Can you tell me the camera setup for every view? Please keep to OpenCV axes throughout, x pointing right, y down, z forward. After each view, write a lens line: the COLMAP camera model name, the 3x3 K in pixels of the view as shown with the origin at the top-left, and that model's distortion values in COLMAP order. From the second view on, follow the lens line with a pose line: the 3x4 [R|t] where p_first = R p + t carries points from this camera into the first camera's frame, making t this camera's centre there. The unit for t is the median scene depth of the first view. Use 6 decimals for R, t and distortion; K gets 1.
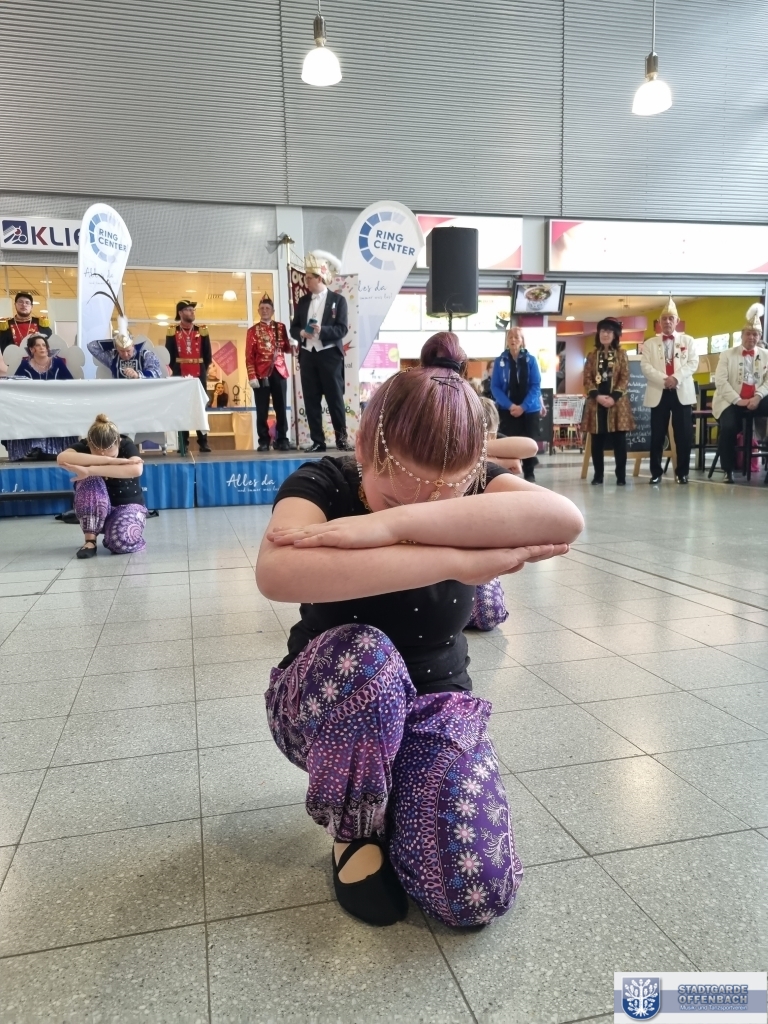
lens RADIAL K [[776.9, 0, 388.1], [0, 776.9, 510.1], [0, 0, 1]] dist [0.063485, -0.039873]
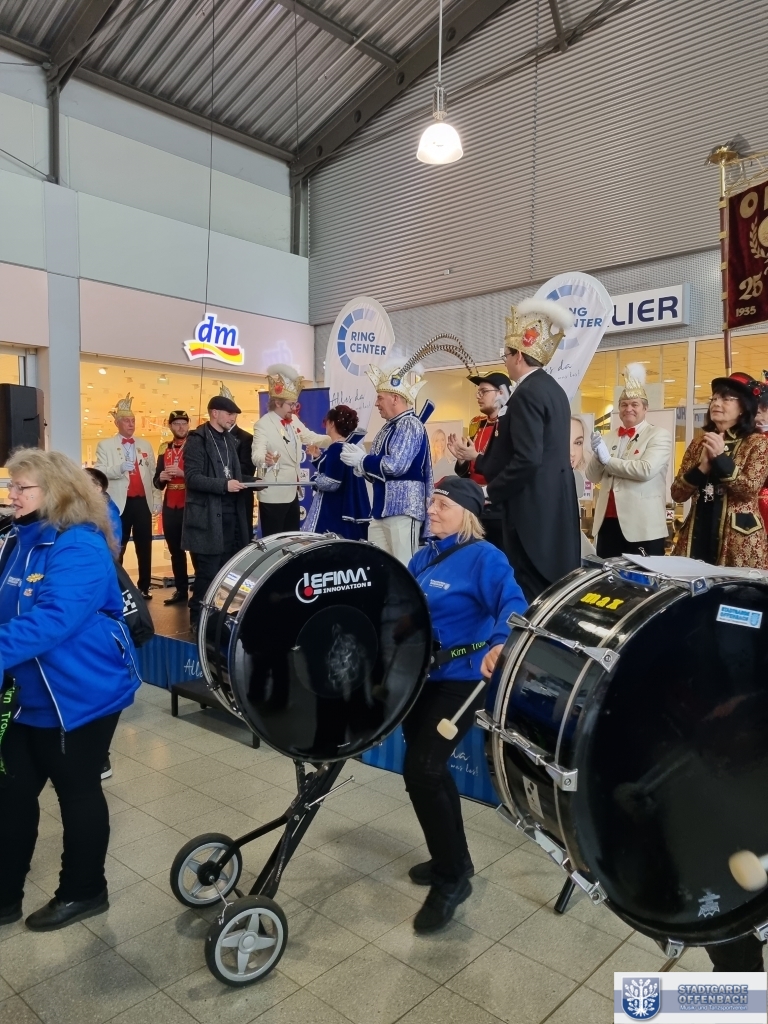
lens RADIAL K [[773.0, 0, 365.5], [0, 773.0, 513.3], [0, 0, 1]] dist [0.064438, -0.043177]
pose [[0.535852, 0.073496, -0.841107, 0.201422], [-0.118668, 0.992871, 0.011157, -0.154650], [0.835931, 0.093834, 0.540753, 0.463415]]
